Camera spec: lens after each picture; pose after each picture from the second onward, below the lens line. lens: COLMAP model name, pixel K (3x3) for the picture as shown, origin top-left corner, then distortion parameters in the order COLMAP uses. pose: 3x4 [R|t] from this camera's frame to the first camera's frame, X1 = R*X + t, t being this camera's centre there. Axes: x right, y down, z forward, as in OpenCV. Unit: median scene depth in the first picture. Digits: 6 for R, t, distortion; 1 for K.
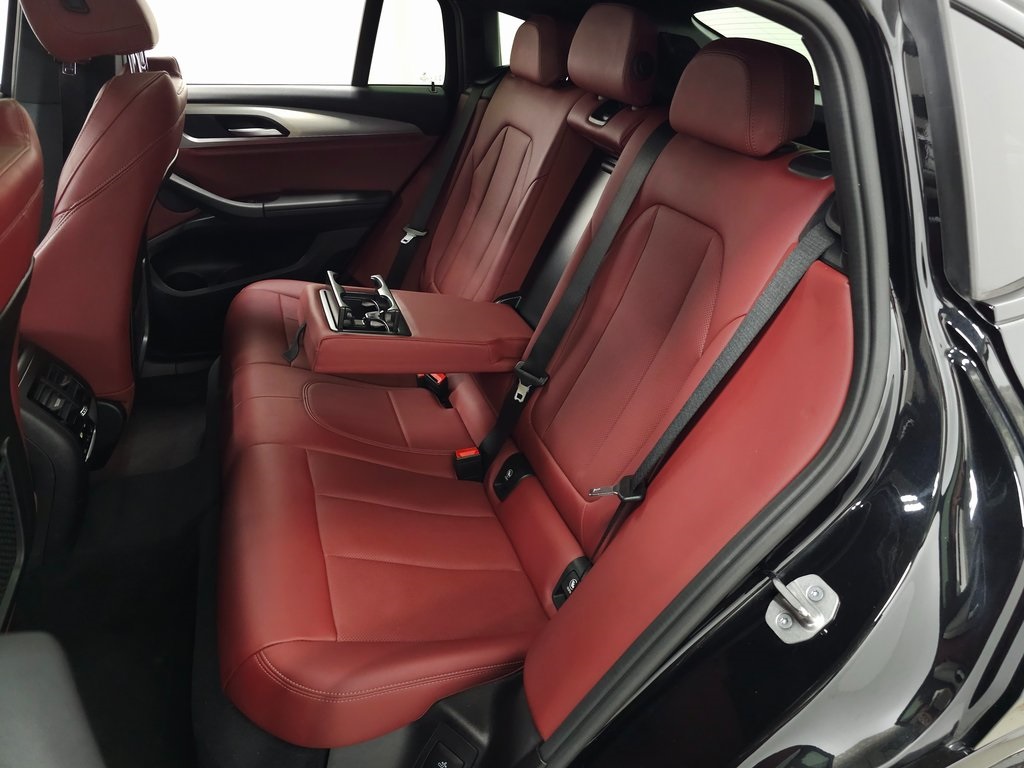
lens RADIAL K [[676.5, 0, 512.0], [0, 676.5, 384.0], [0, 0, 1]] dist [0.057513, -0.056877]
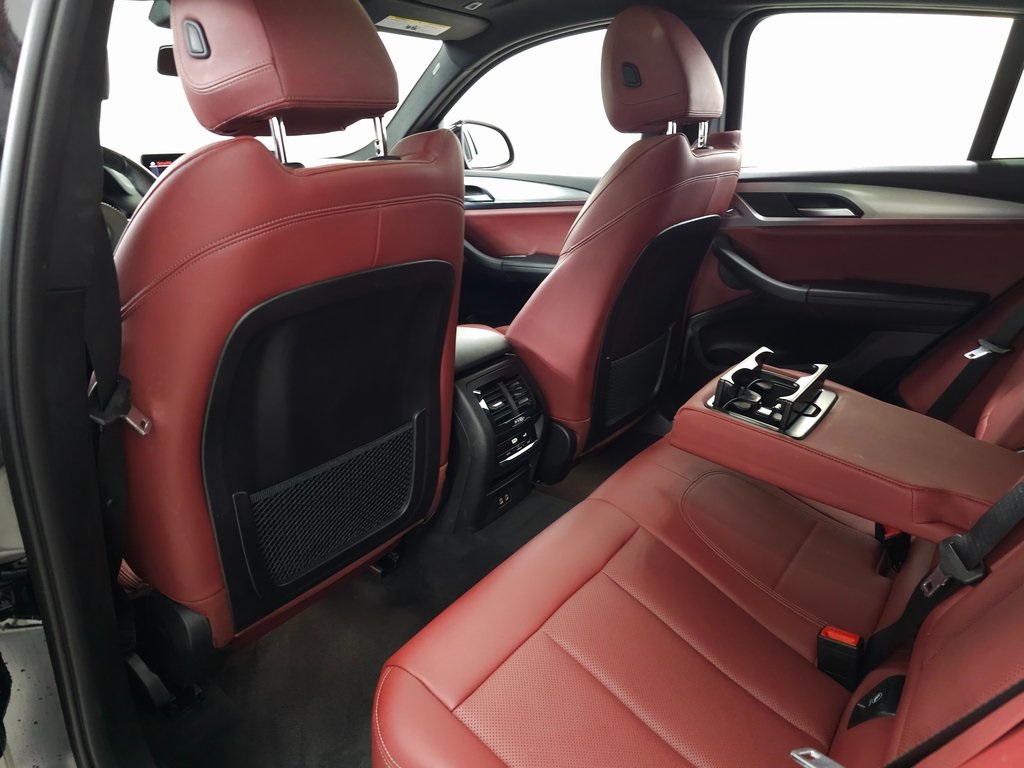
lens RADIAL K [[676.5, 0, 512.0], [0, 676.5, 384.0], [0, 0, 1]] dist [0.057513, -0.056877]
pose [[0.549124, 0.217793, -0.806864, 0.179001], [-0.353567, 0.935334, 0.011845, -0.017556], [0.757267, 0.278776, 0.590619, 0.210012]]
